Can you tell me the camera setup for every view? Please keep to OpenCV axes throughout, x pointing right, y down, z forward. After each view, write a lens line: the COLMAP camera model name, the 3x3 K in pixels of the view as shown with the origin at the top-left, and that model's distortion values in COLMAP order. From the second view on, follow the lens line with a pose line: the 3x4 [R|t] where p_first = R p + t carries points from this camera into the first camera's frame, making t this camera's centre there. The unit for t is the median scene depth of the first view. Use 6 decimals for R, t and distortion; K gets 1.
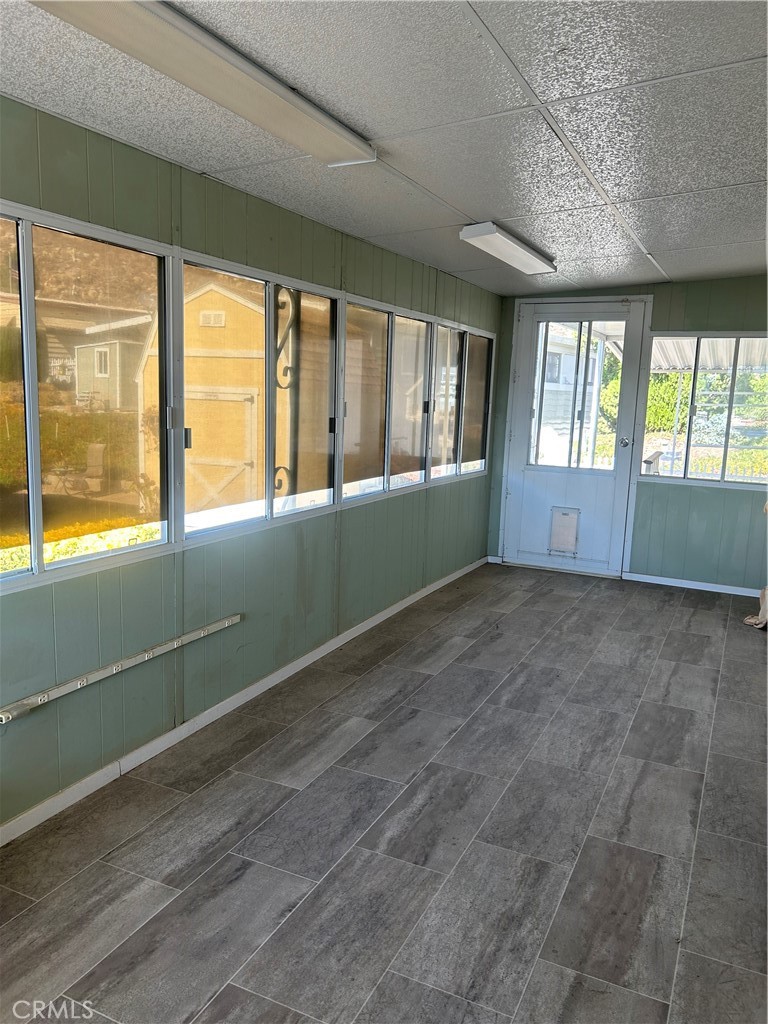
lens RADIAL K [[789.6, 0, 380.6], [0, 789.6, 509.0], [0, 0, 1]] dist [0.099197, -0.111992]
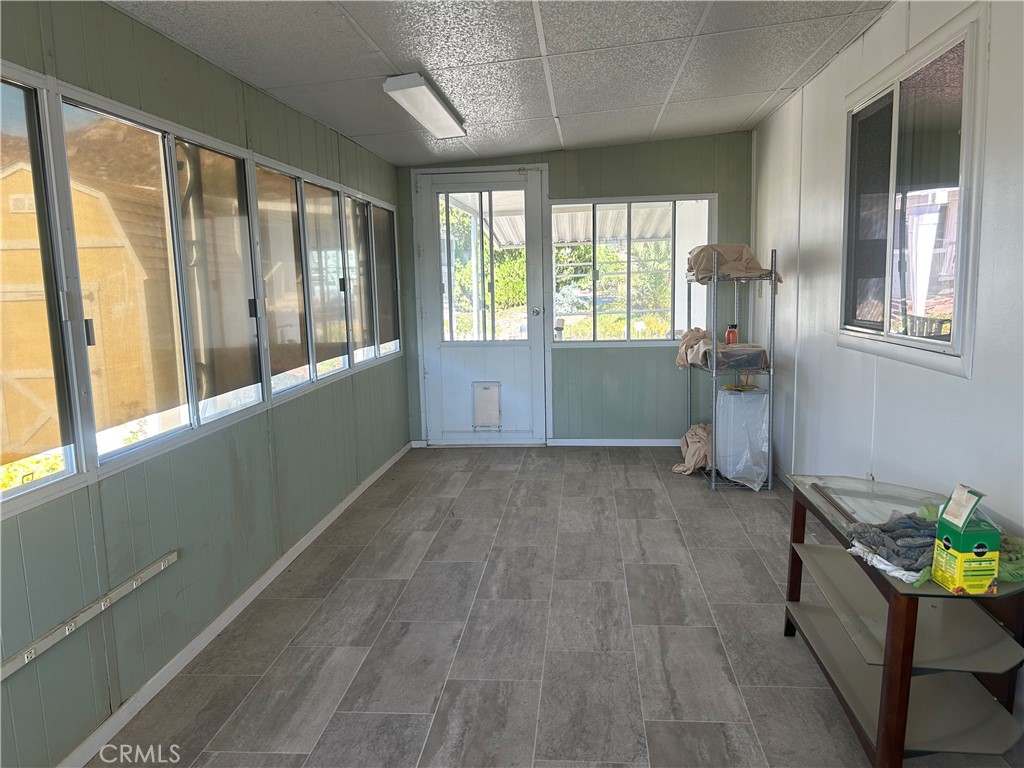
lens RADIAL K [[789.6, 0, 517.4], [0, 789.6, 387.6], [0, 0, 1]] dist [0.099197, -0.111992]
pose [[0.935606, -0.105801, 0.336820, -0.089477], [0.108712, 0.994020, 0.010262, -0.000289], [-0.335892, 0.027015, 0.941513, 0.102737]]
